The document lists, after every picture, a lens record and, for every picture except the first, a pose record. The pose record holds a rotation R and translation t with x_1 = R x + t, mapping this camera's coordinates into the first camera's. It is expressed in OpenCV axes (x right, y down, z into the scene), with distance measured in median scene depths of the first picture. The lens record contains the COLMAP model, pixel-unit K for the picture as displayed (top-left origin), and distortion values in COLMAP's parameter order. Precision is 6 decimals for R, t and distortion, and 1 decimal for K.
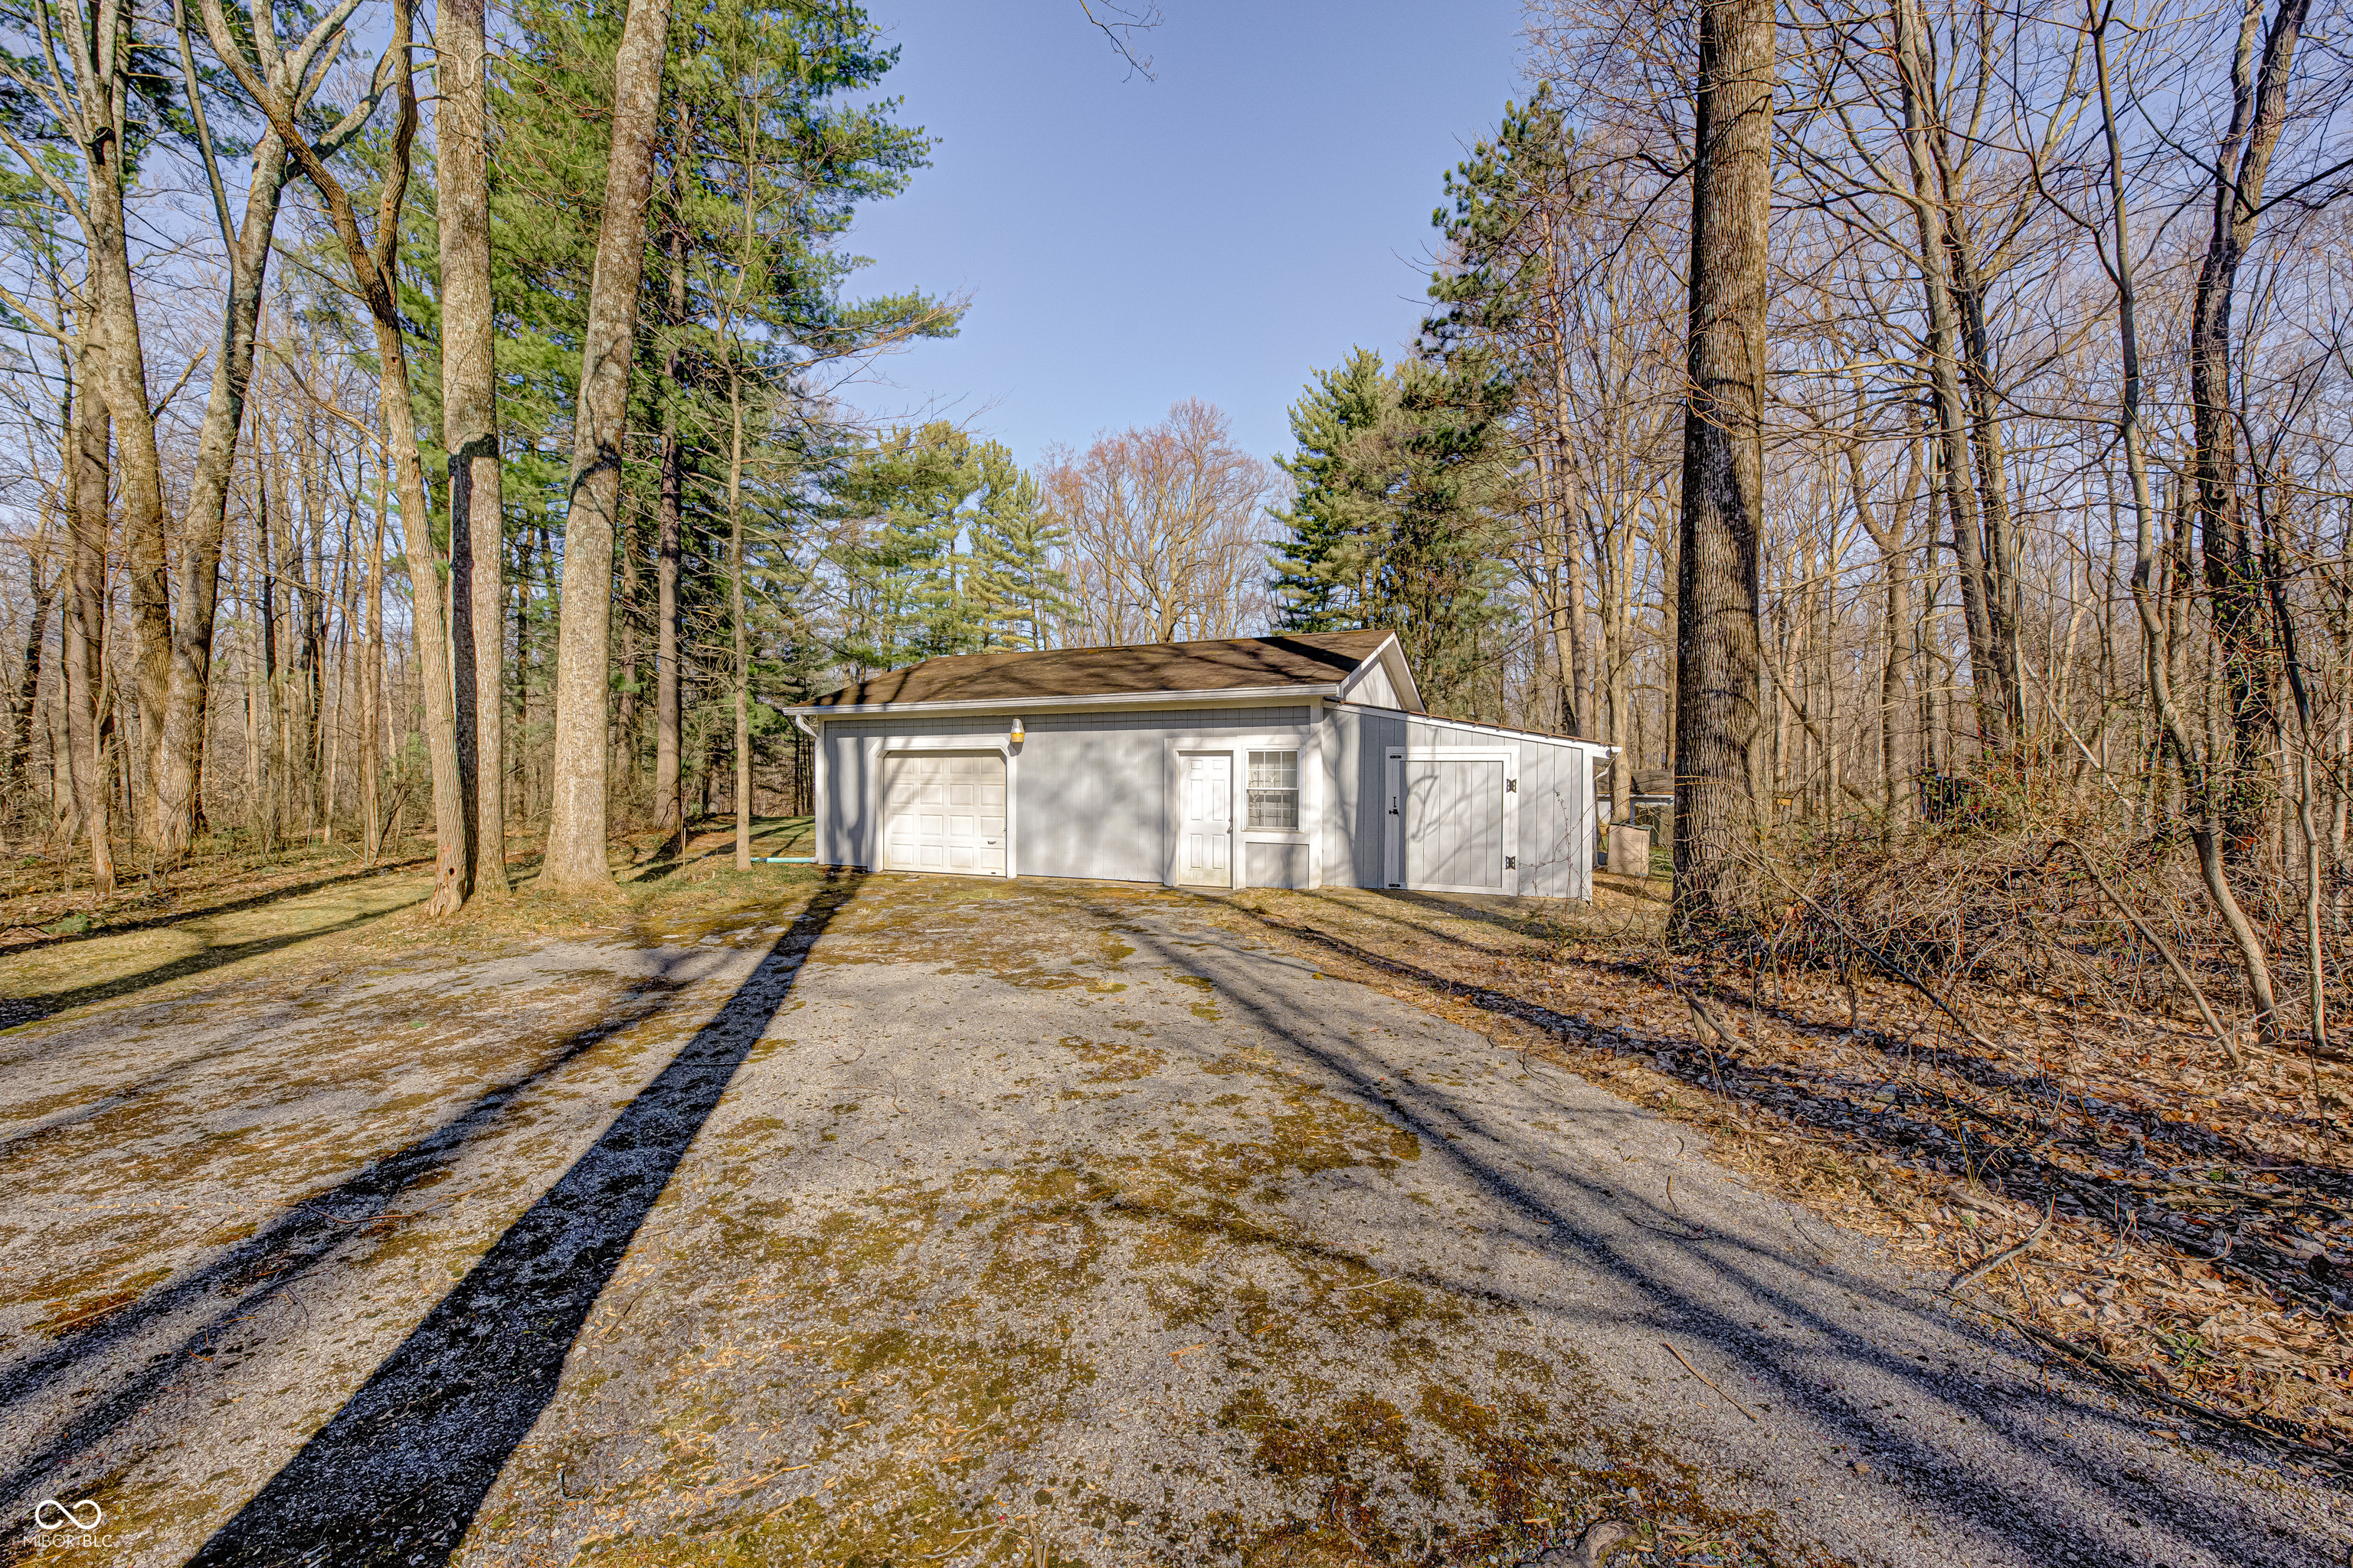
lens RADIAL K [[929.1, 0, 1176.1], [0, 929.1, 787.2], [0, 0, 1]] dist [-0.000257, 0.001800]
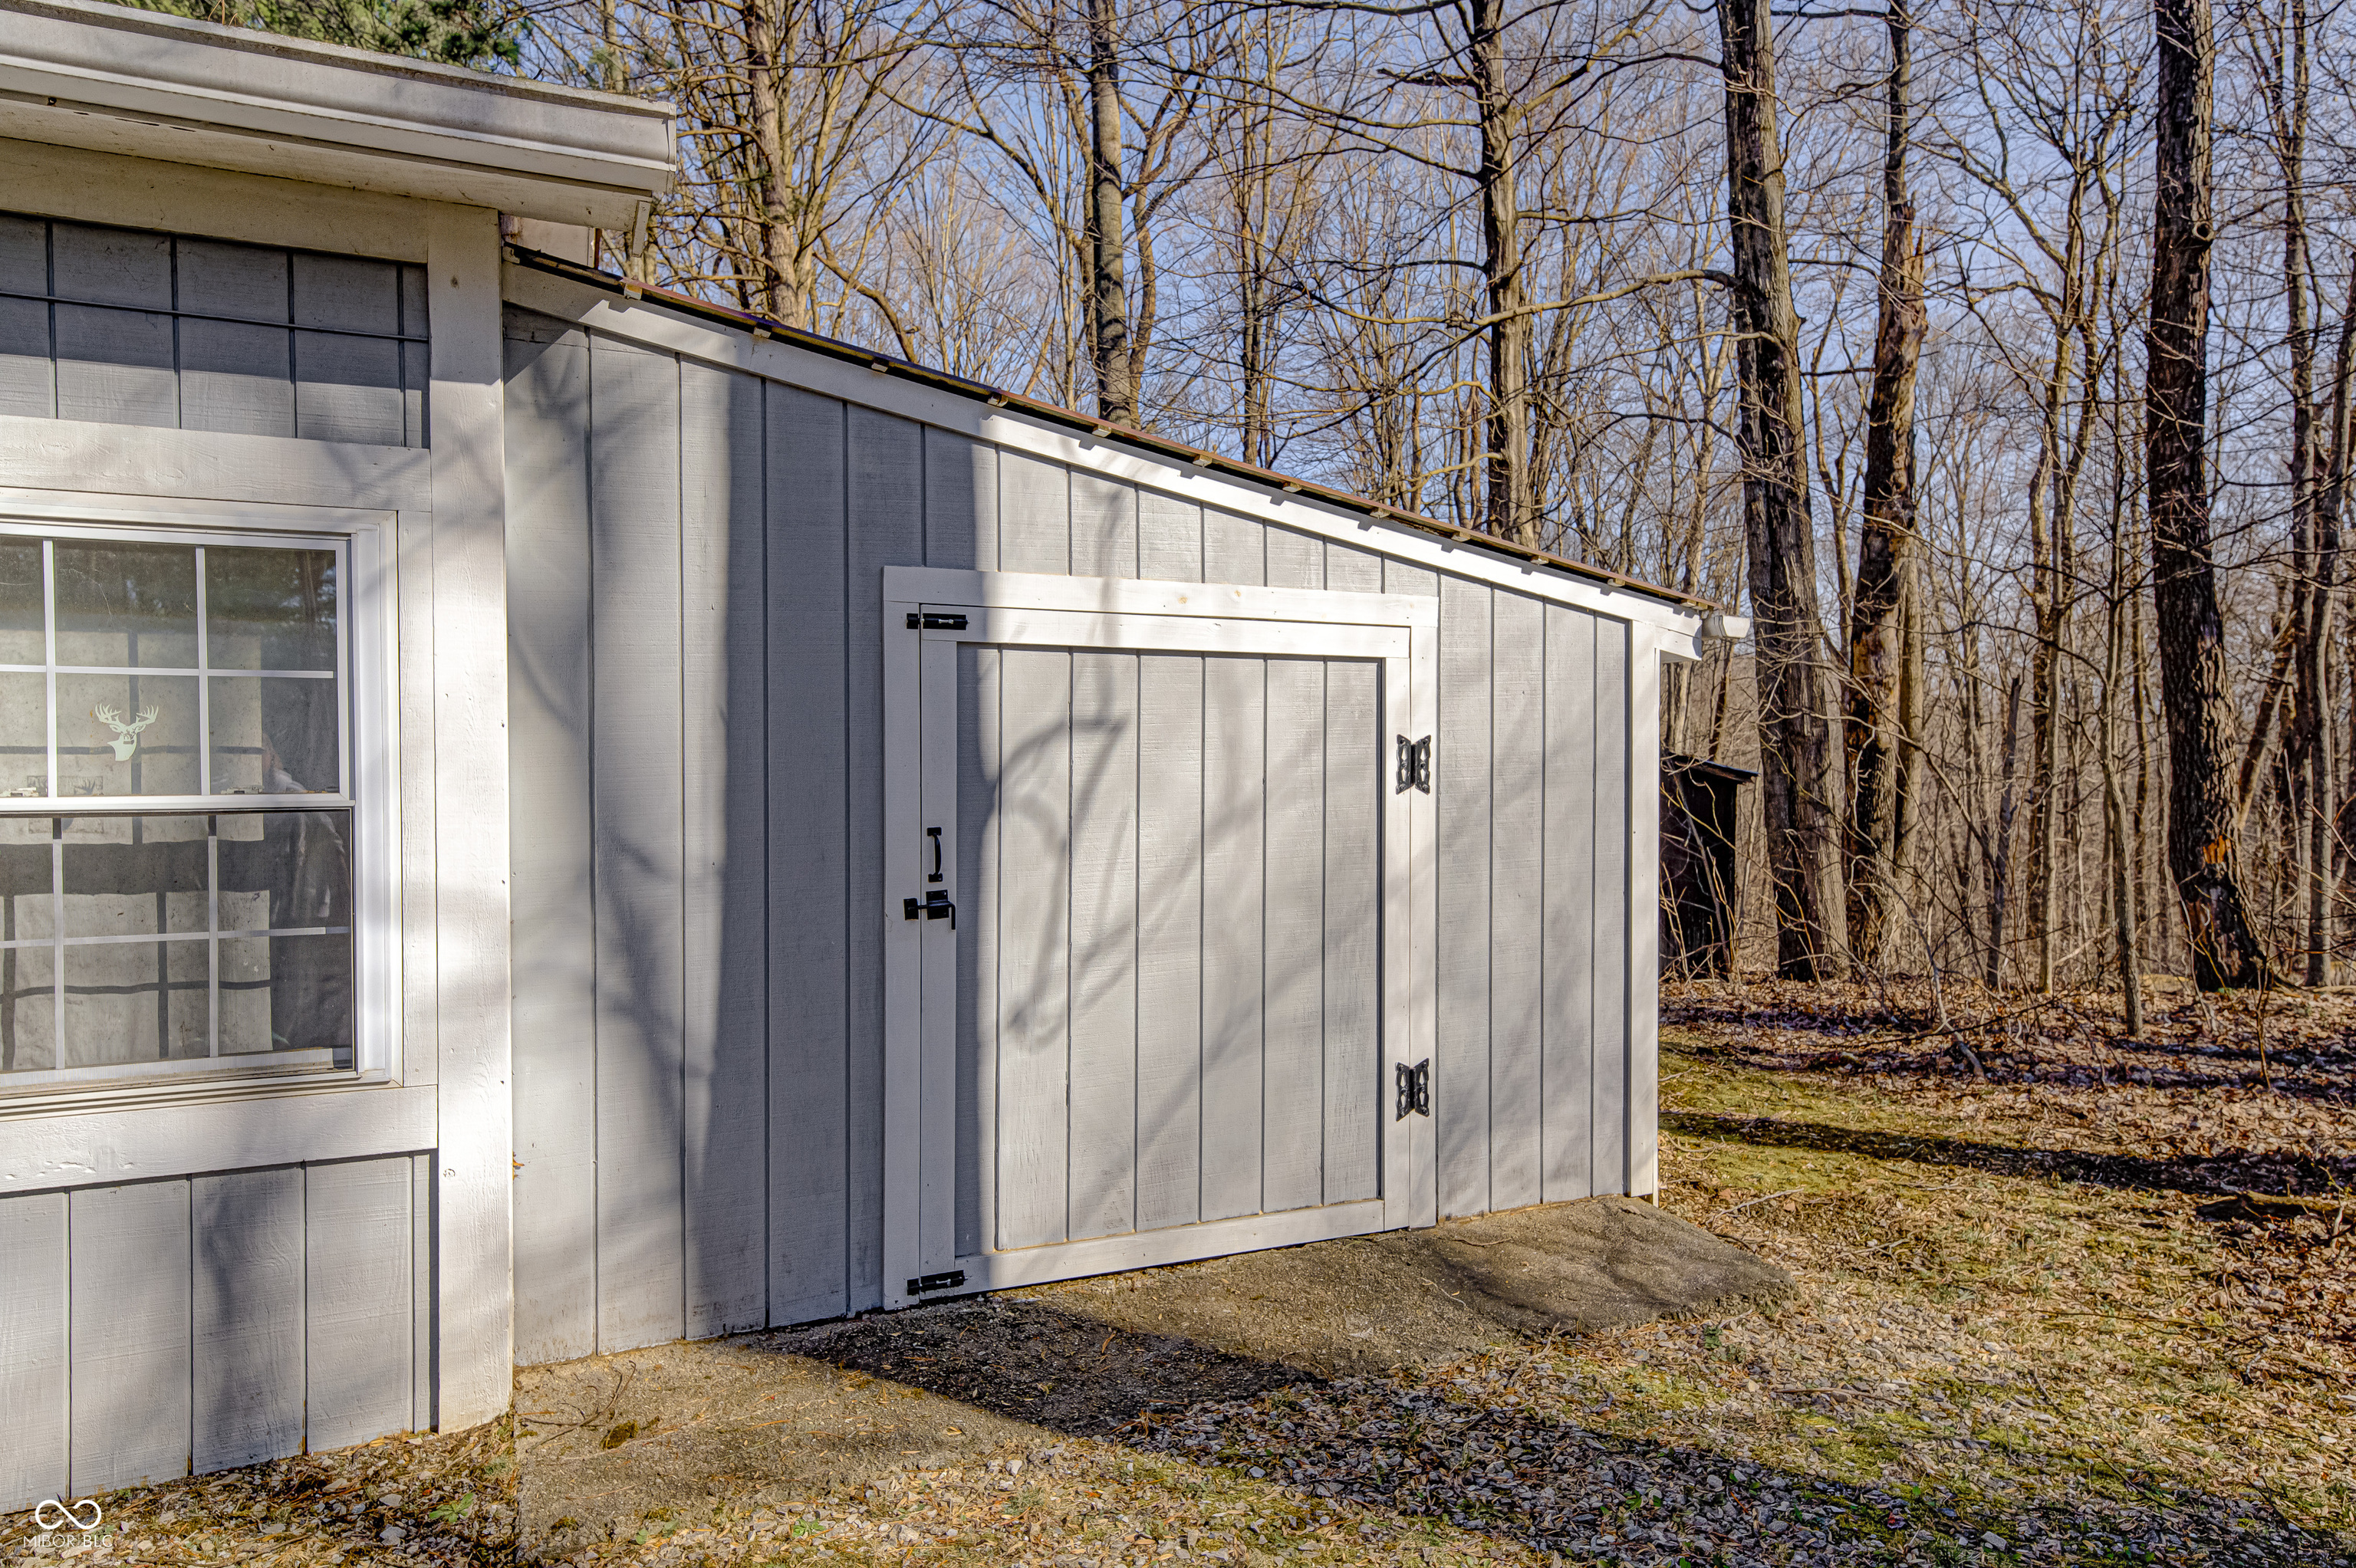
lens RADIAL K [[1409.4, 0, 1172.8], [0, 1409.4, 785.5], [0, 0, 1]] dist [0.010269, 0.000542]
pose [[0.660679, -0.020813, 0.750380, 0.037173], [0.013013, 0.999783, 0.016273, -0.001771], [-0.750555, -0.000987, 0.660807, 0.578033]]
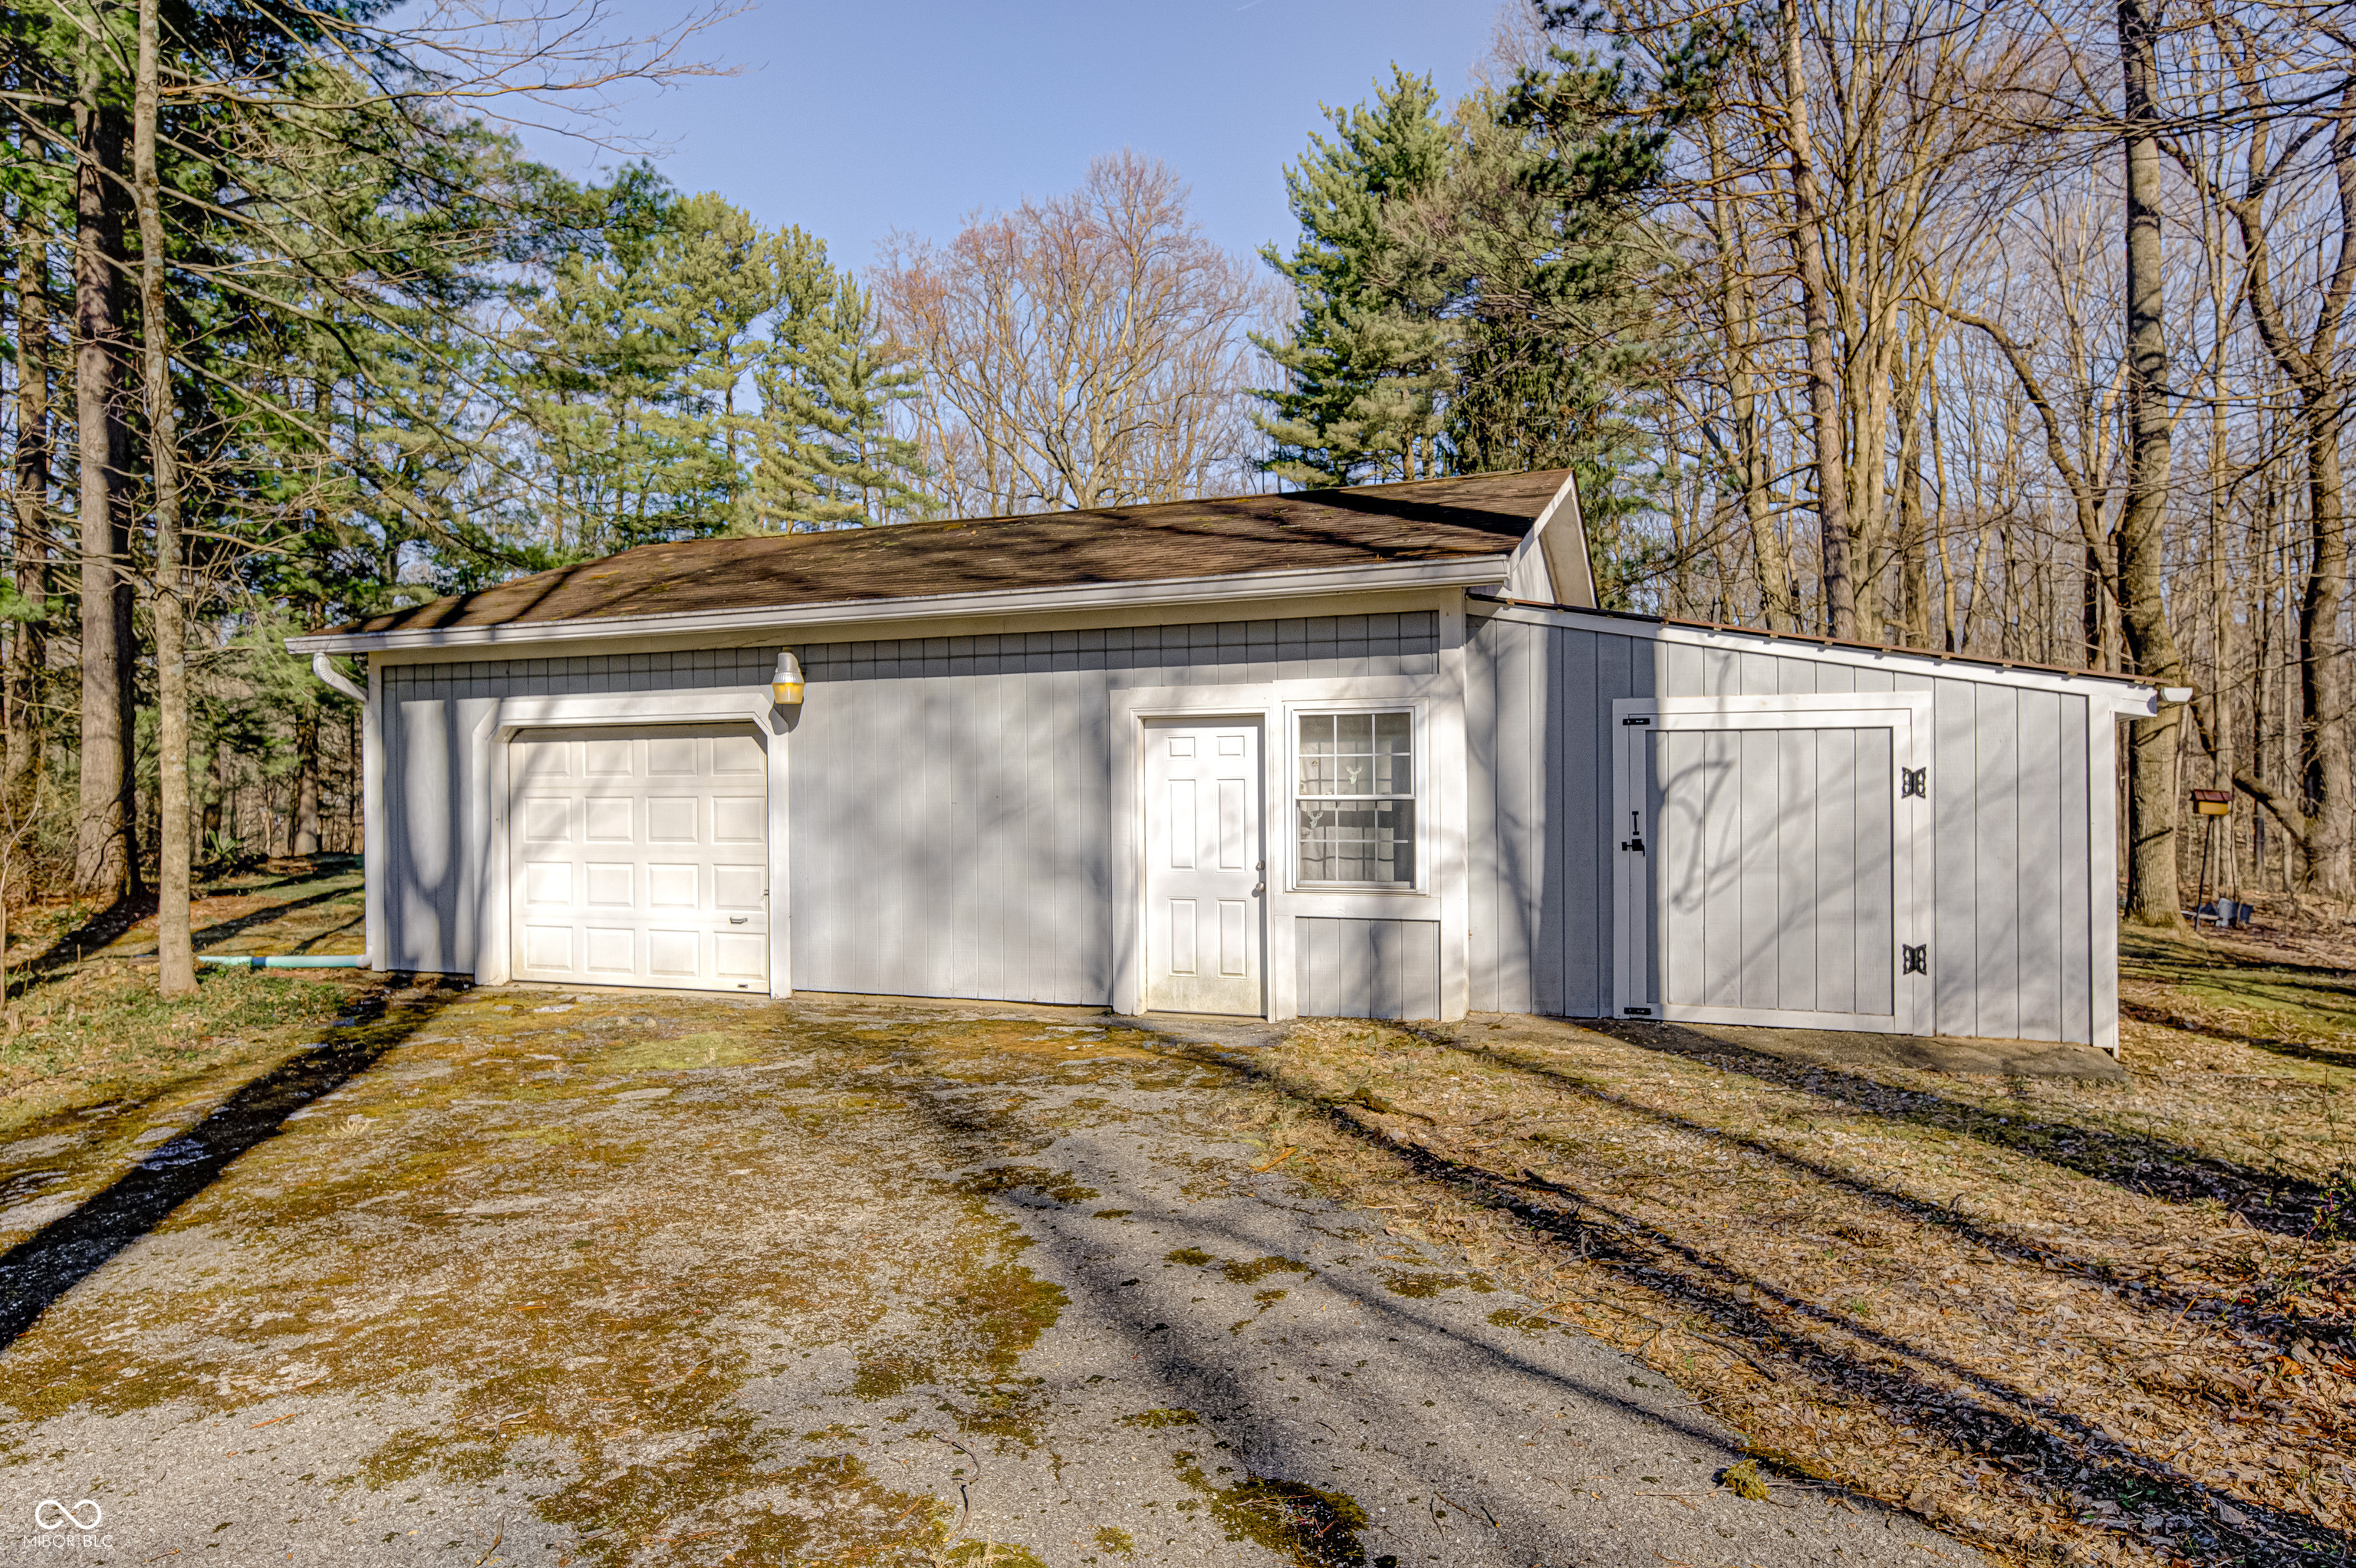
lens RADIAL K [[1409.4, 0, 1172.8], [0, 1409.4, 785.5], [0, 0, 1]] dist [0.010269, 0.000542]
pose [[0.998590, -0.013736, 0.051286, -0.013822], [0.014103, 0.999877, -0.006801, -0.000252], [-0.051186, 0.007515, 0.998661, 0.254930]]
